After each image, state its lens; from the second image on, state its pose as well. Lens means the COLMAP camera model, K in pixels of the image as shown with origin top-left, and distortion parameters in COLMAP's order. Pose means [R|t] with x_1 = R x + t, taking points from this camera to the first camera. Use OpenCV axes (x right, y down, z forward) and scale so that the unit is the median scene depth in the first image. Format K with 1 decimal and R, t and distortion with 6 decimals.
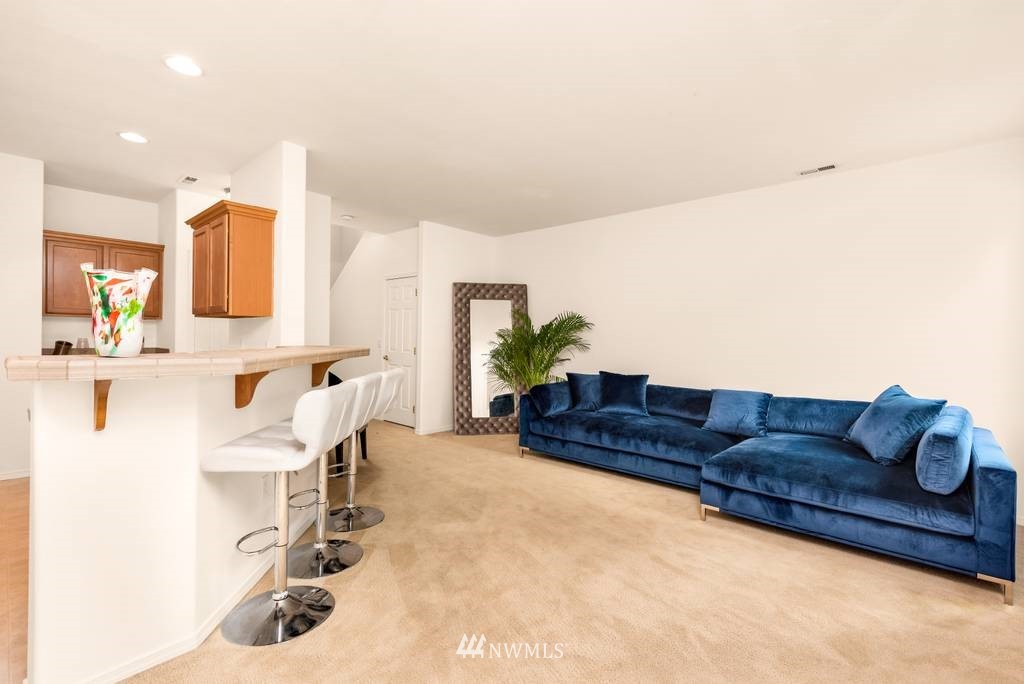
lens RADIAL K [[460.0, 0, 512.8], [0, 460.0, 334.4], [0, 0, 1]] dist [0.021717, -0.000164]
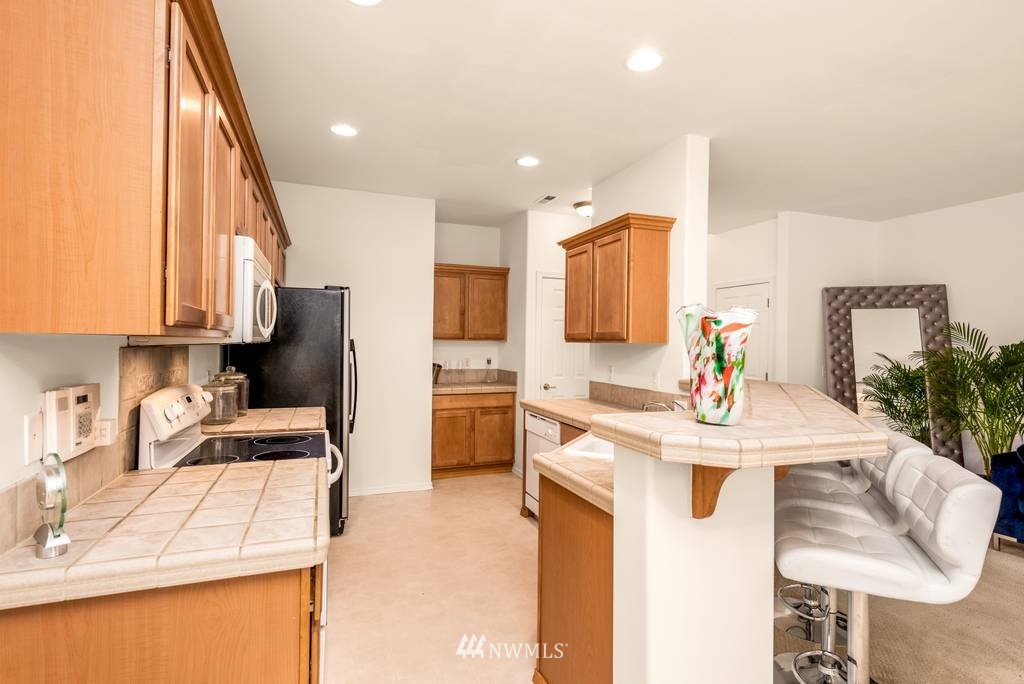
lens RADIAL K [[504.6, 0, 513.0], [0, 504.6, 340.9], [0, 0, 1]] dist [0.010588, -0.001873]
pose [[0.884412, -0.006175, -0.466665, -0.251722], [0.003086, 0.999968, -0.007383, -0.027307], [0.466696, 0.005089, 0.884403, 0.036092]]
